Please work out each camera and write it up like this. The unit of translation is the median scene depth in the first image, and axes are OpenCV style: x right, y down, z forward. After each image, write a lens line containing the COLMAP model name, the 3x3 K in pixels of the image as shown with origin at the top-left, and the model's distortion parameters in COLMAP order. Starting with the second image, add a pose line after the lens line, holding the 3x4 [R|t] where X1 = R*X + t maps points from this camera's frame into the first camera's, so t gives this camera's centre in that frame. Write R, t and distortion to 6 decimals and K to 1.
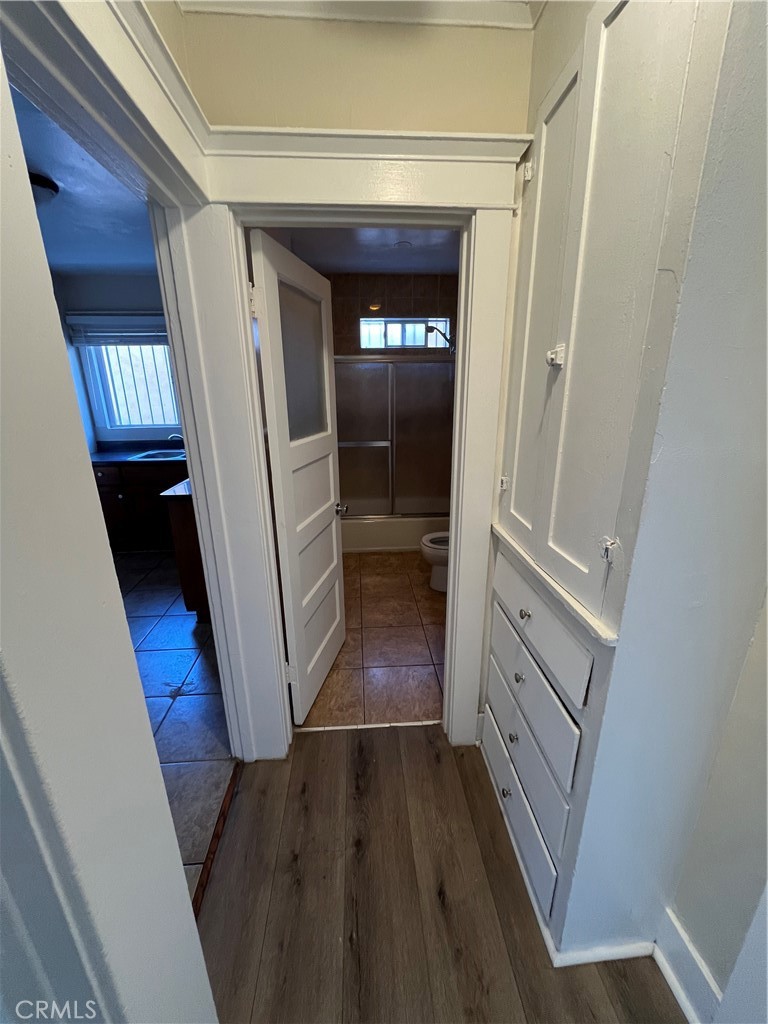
lens RADIAL K [[411.0, 0, 383.4], [0, 411.0, 511.3], [0, 0, 1]] dist [-0.001190, -0.000229]
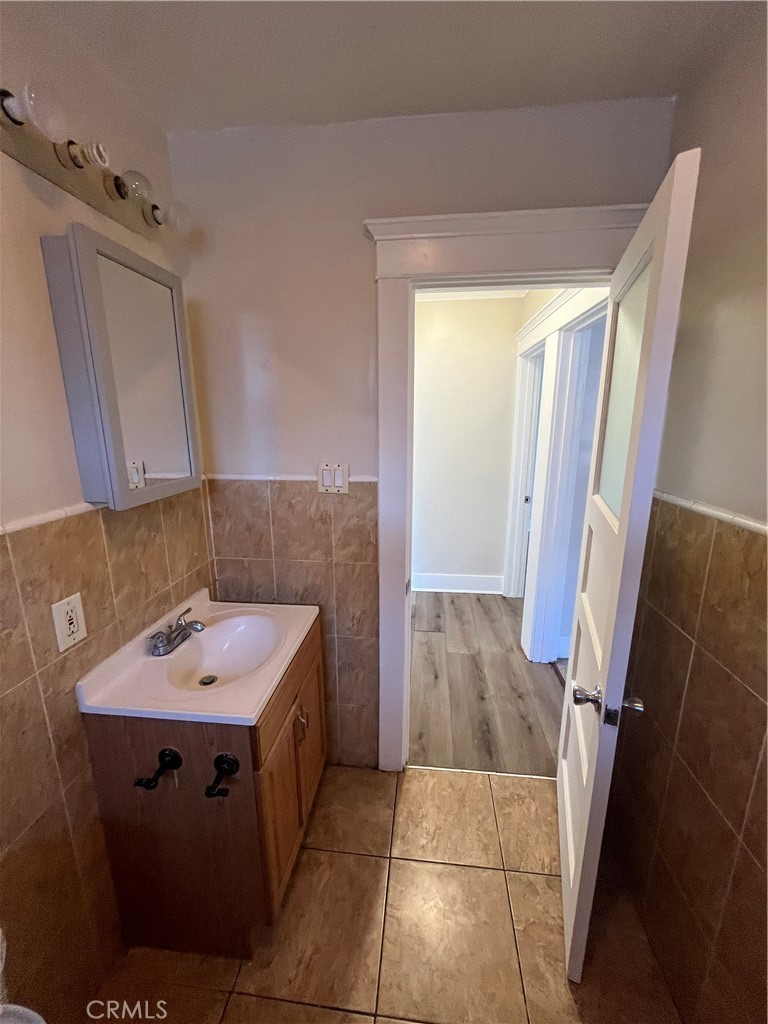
lens RADIAL K [[411.0, 0, 383.4], [0, 411.0, 511.3], [0, 0, 1]] dist [-0.001190, -0.000229]
pose [[-0.983861, -0.026229, 0.177003, 0.036621], [0.065436, 0.867941, 0.492337, -0.430472], [-0.166542, 0.495974, -0.852217, 1.344942]]
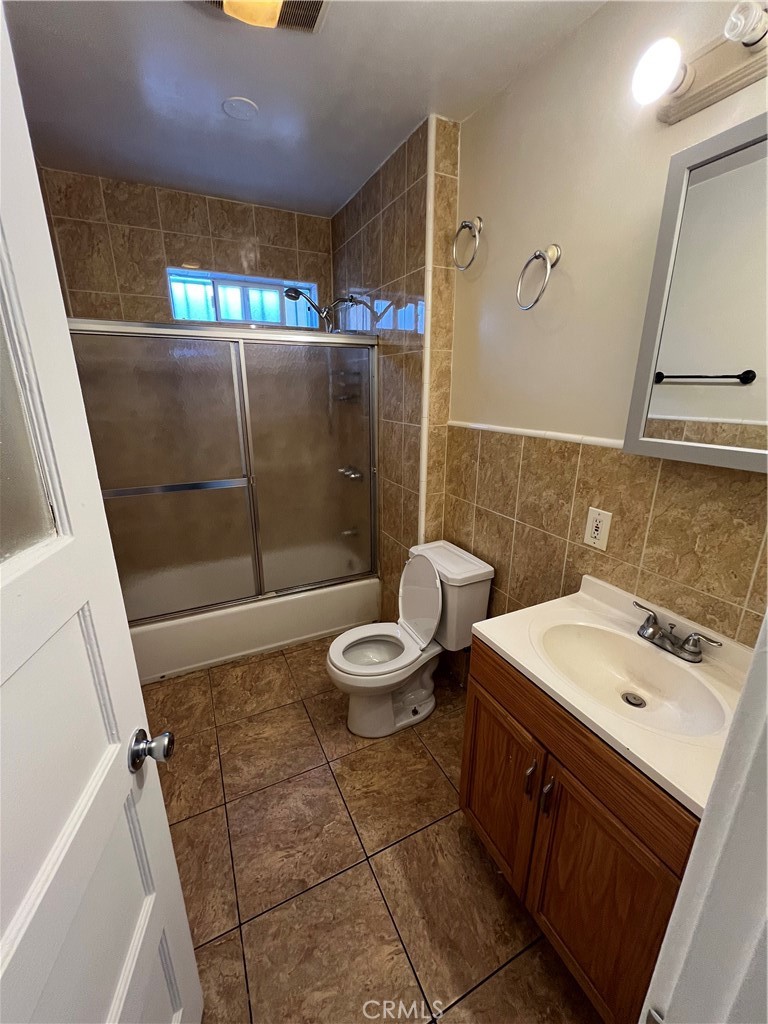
lens RADIAL K [[411.0, 0, 383.4], [0, 411.0, 511.3], [0, 0, 1]] dist [-0.001190, -0.000229]
pose [[0.925240, -0.098033, 0.366497, -0.034409], [0.100802, 0.994839, 0.011628, -0.176230], [-0.365745, 0.026185, 0.930347, 0.624025]]
